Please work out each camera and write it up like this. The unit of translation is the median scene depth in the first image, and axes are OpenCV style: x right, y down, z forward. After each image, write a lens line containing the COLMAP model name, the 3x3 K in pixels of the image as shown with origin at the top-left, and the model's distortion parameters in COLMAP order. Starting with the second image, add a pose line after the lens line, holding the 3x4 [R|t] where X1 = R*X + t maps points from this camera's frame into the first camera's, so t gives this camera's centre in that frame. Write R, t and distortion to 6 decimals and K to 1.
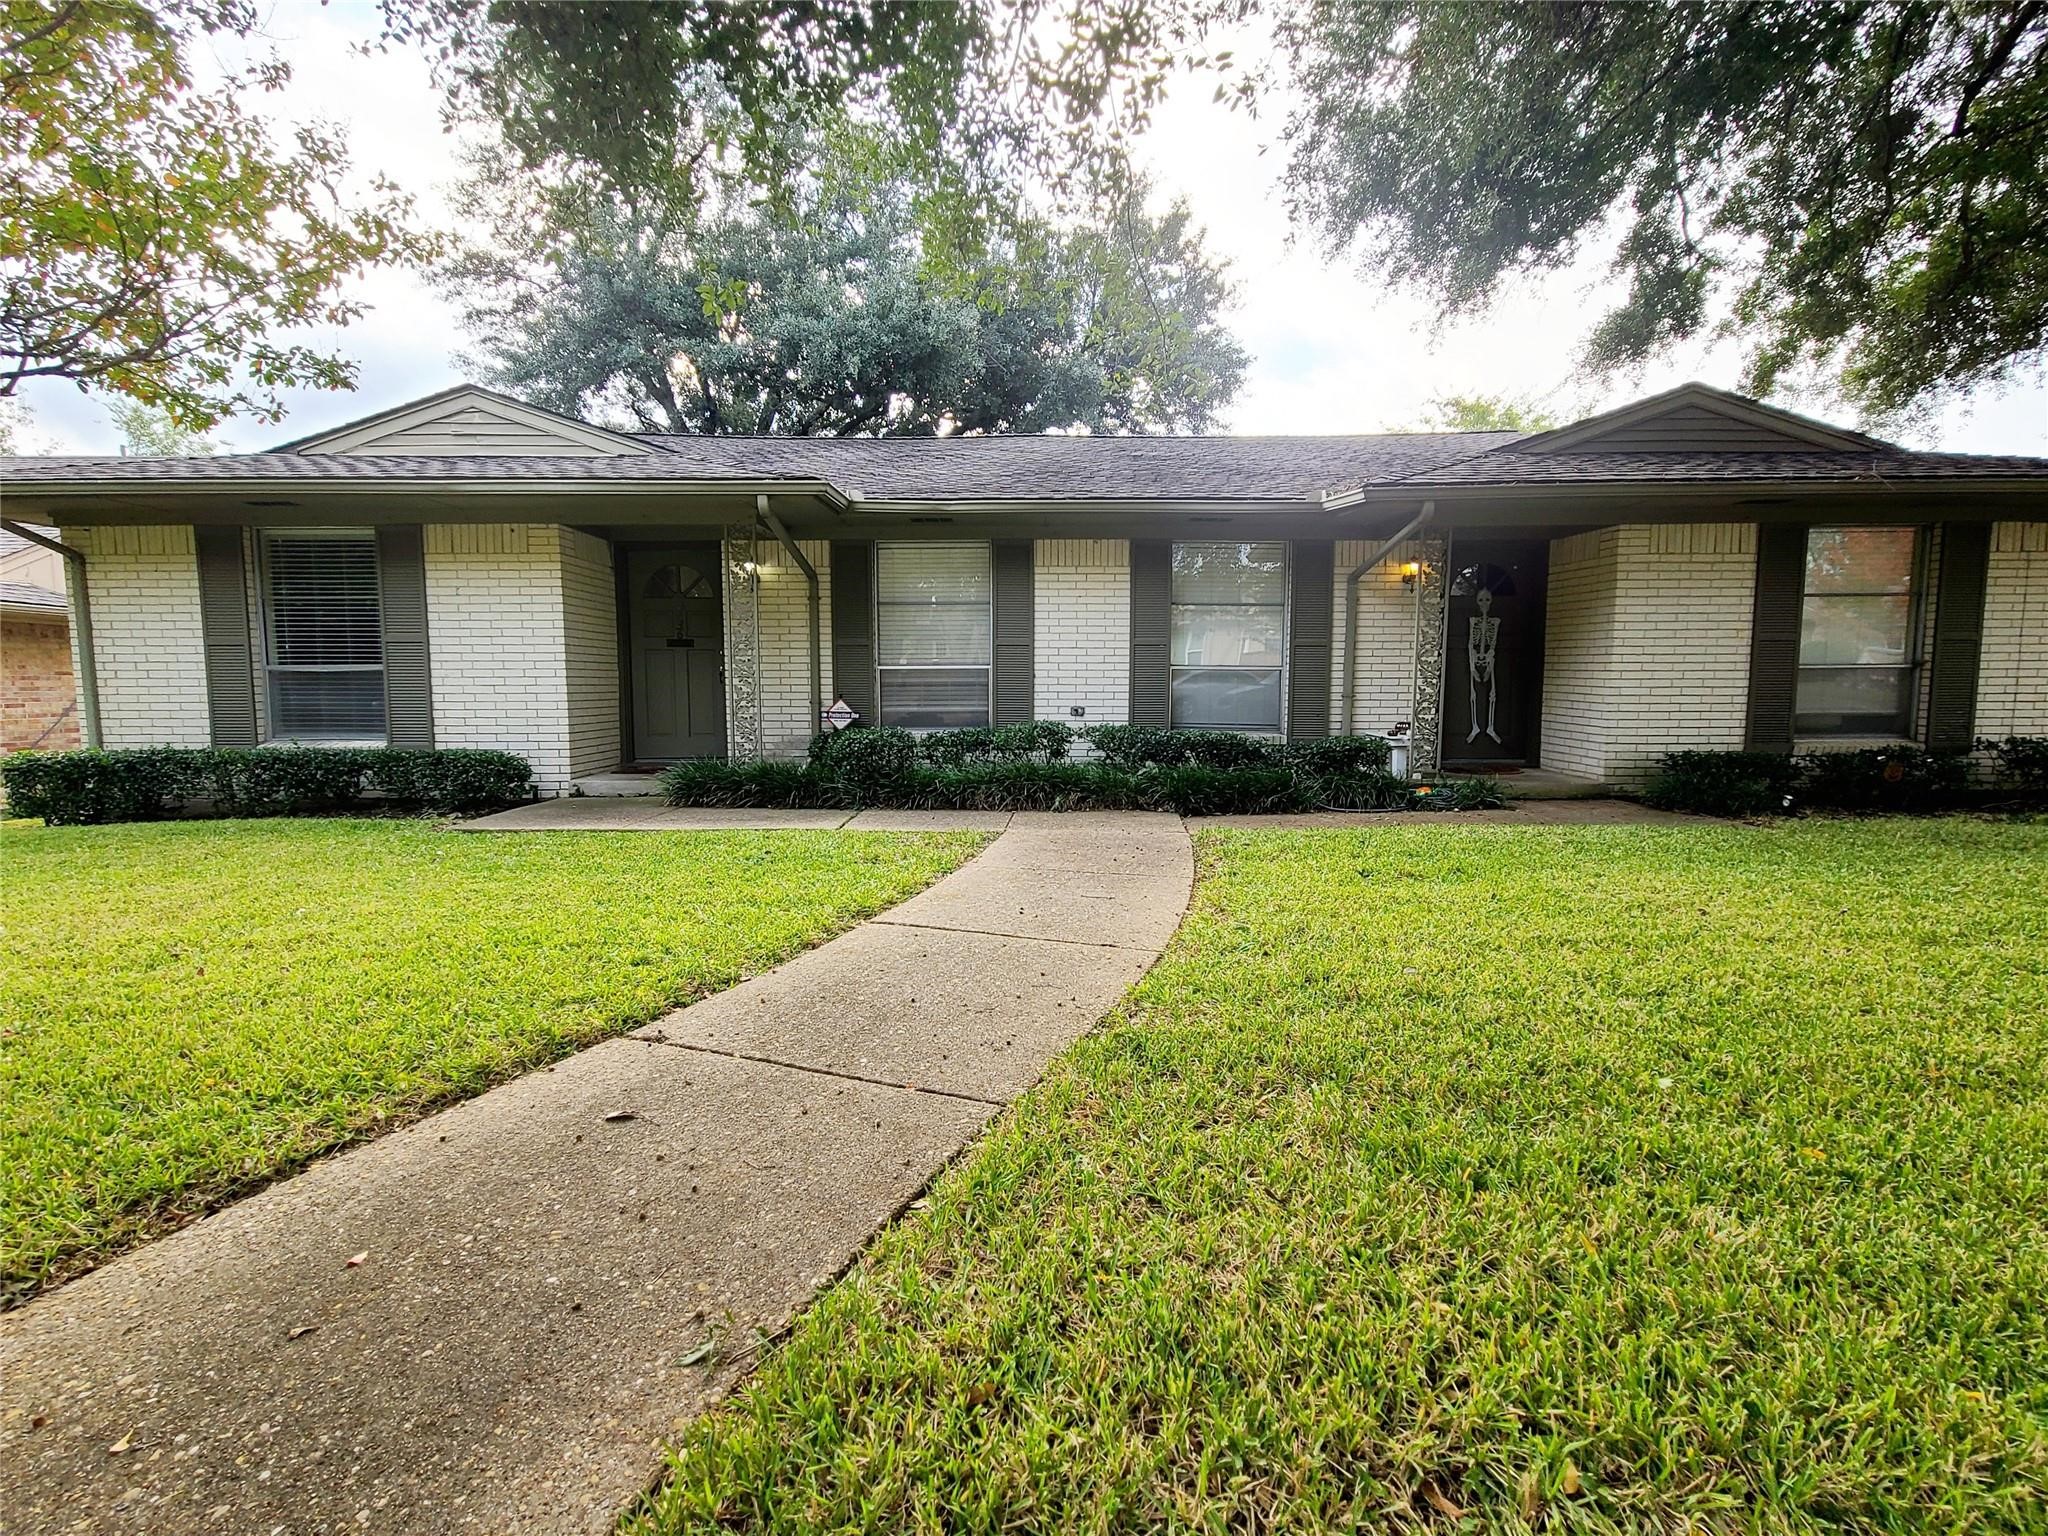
lens RADIAL K [[844.3, 0, 1024.0], [0, 844.3, 768.0], [0, 0, 1]] dist [-0.000467, -0.000024]
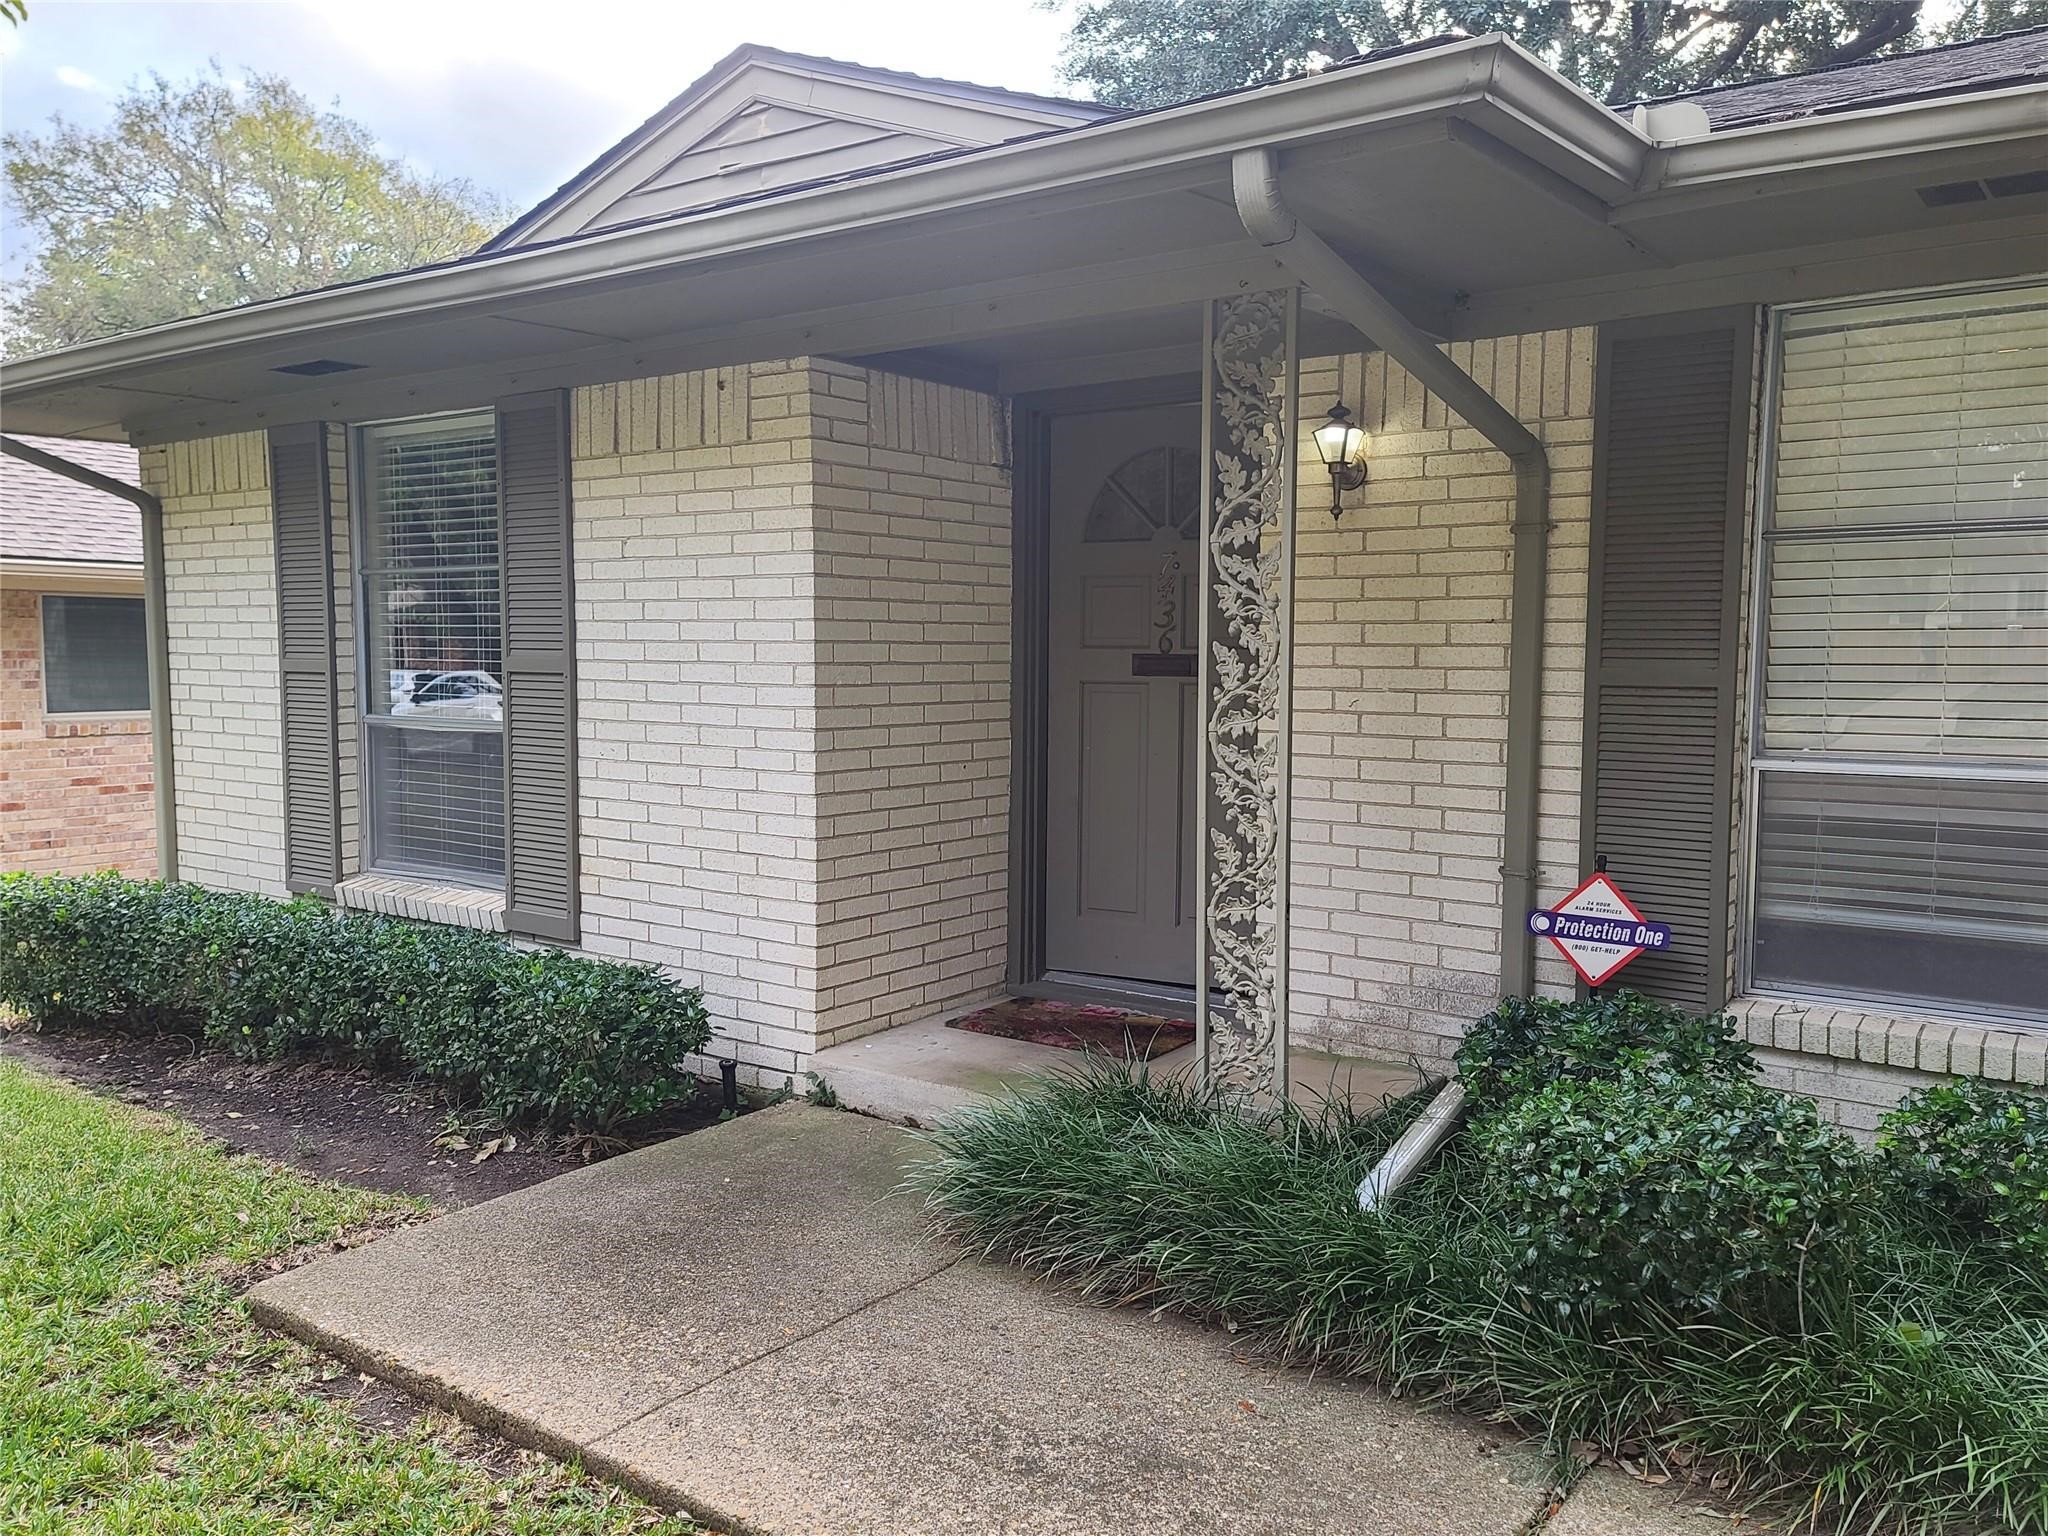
lens RADIAL K [[1645.4, 0, 1024.0], [0, 1645.4, 768.0], [0, 0, 1]] dist [0.063579, -0.001078]
pose [[0.806981, 0.047795, -0.588640, -0.050131], [-0.069853, 0.997448, -0.014776, -0.104187], [0.586431, 0.053042, 0.808260, 0.468561]]
